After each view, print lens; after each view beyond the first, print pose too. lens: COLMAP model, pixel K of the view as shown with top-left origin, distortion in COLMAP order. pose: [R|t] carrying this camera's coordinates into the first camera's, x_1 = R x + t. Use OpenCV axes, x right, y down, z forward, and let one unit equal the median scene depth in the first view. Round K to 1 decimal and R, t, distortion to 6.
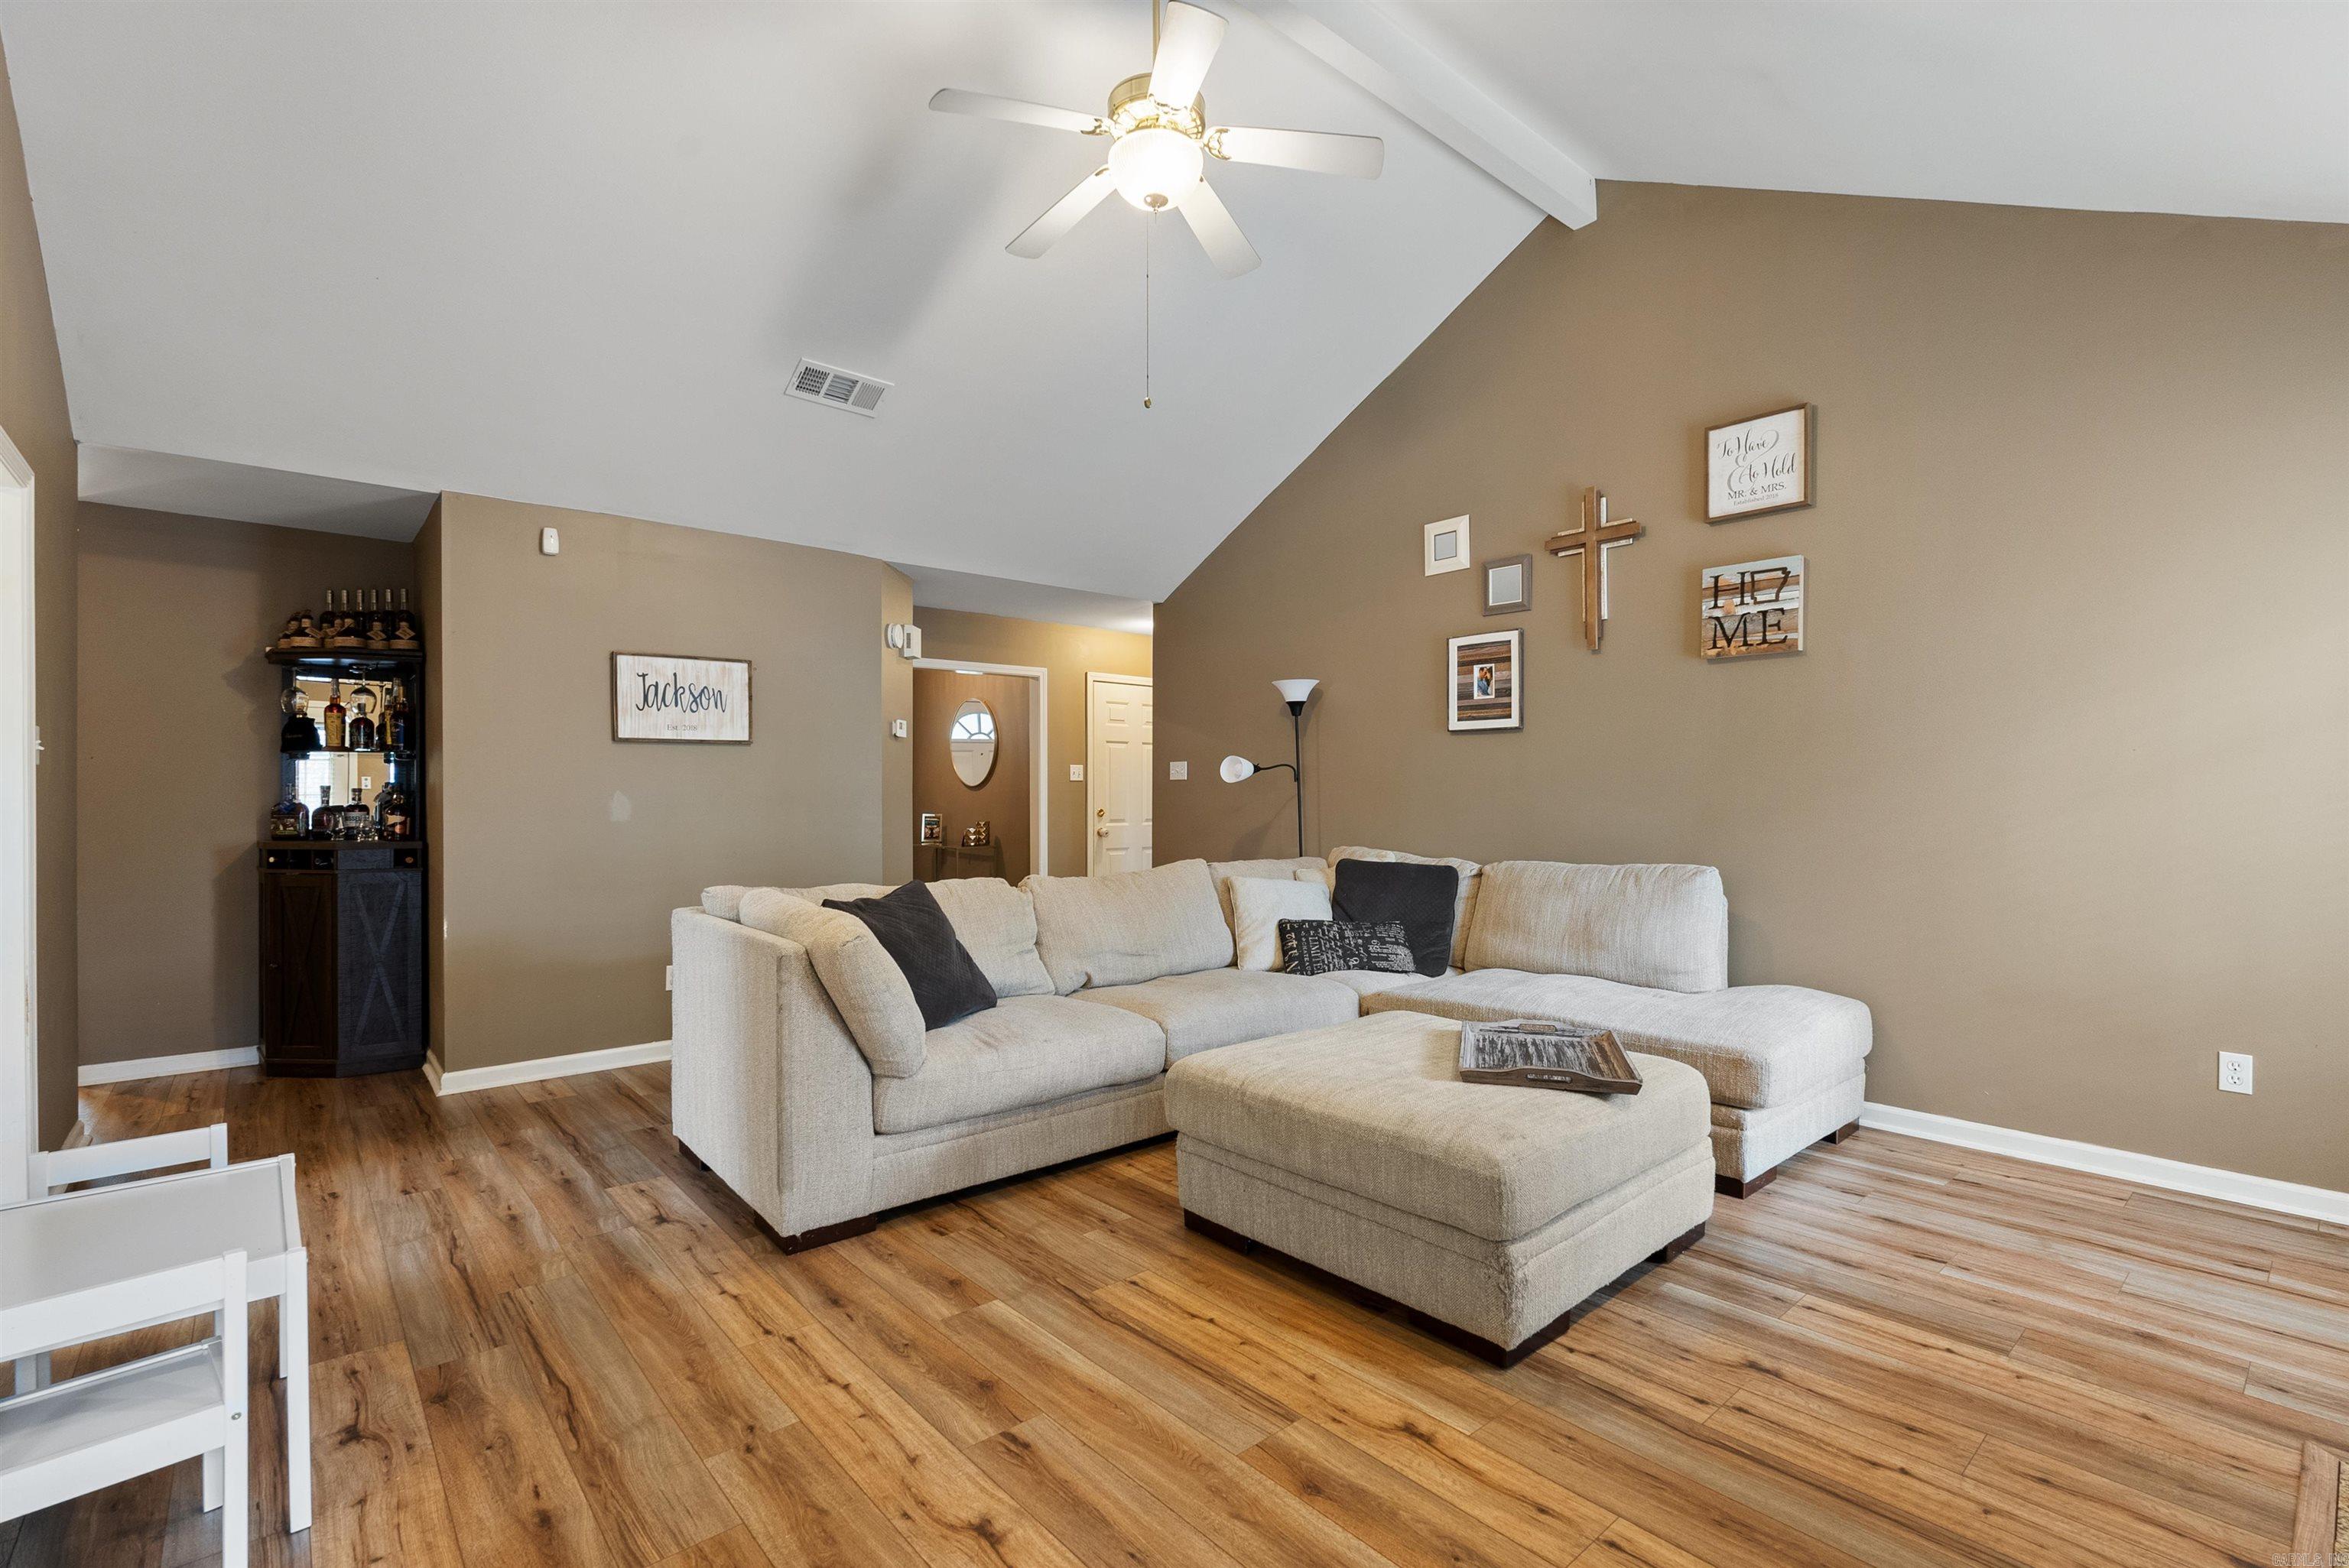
lens RADIAL K [[1051.1, 0, 1186.8], [0, 1051.1, 803.5], [0, 0, 1]] dist [-0.005643, -0.000044]
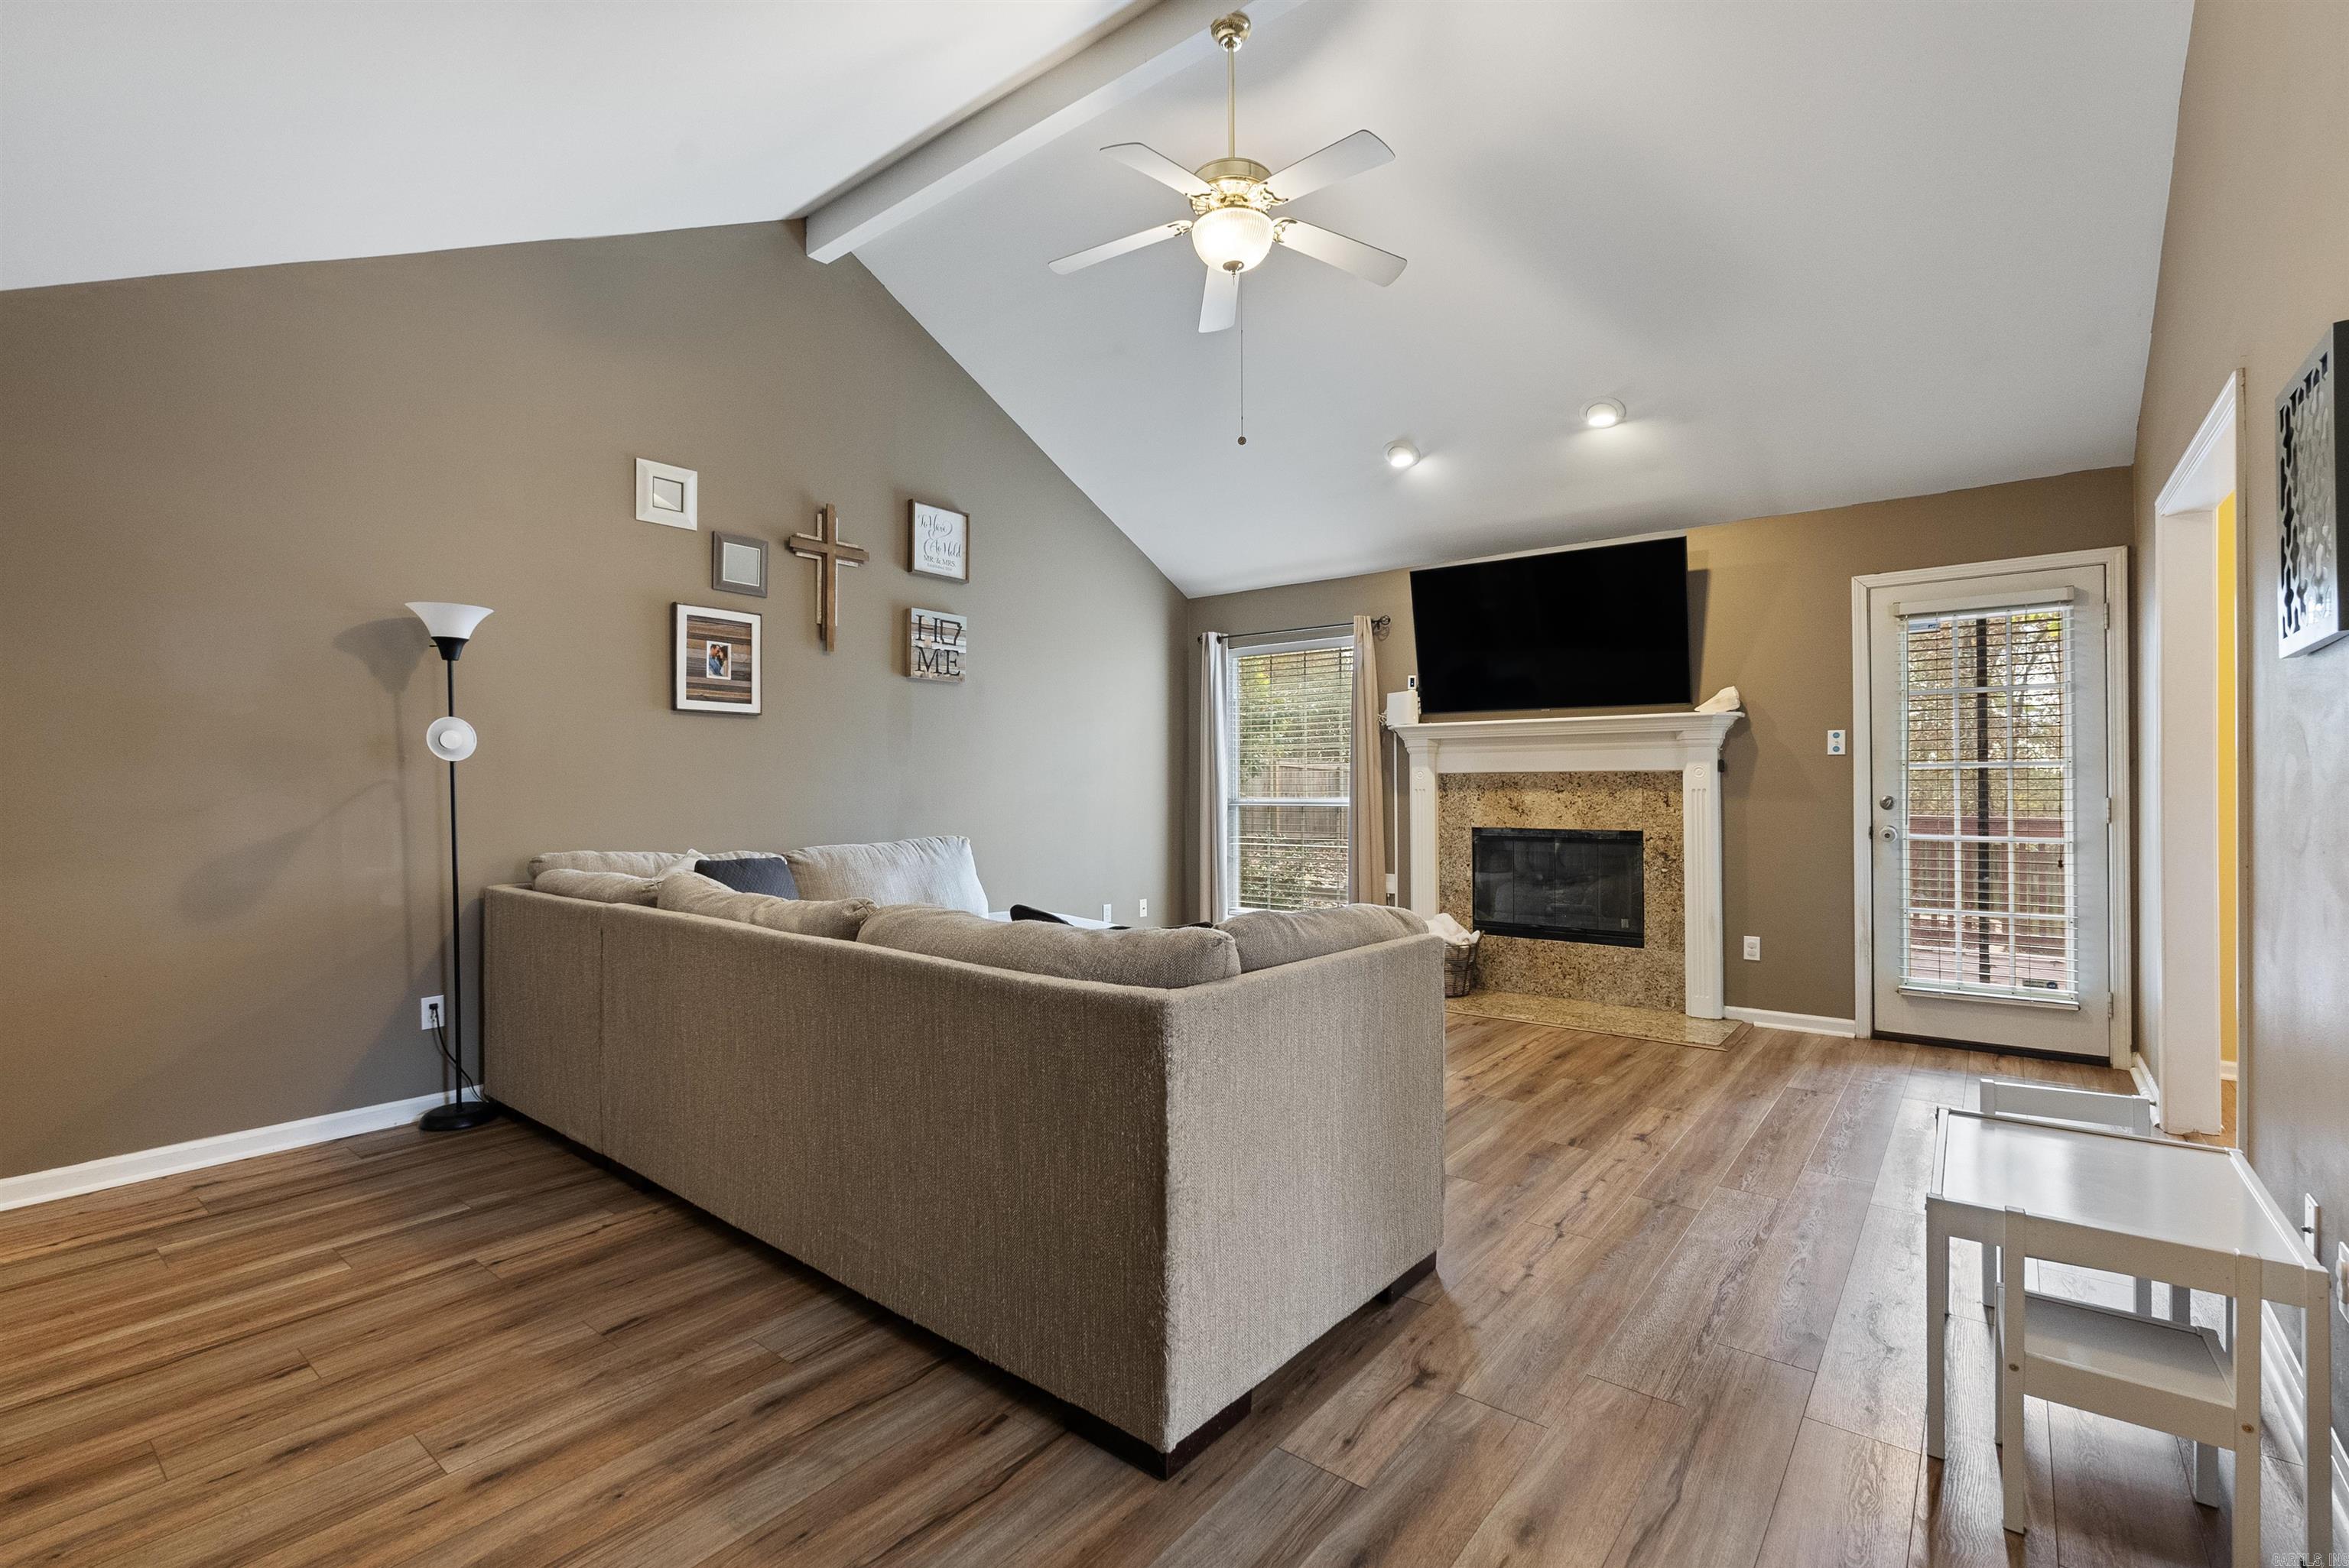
lens RADIAL K [[1051.1, 0, 1178.1], [0, 1051.1, 779.0], [0, 0, 1]] dist [-0.005643, -0.000044]
pose [[-0.183727, 0.008891, 0.982937, -0.793206], [0.012622, 0.999898, -0.006685, -0.000323], [-0.982896, 0.011178, -0.183820, 0.876188]]
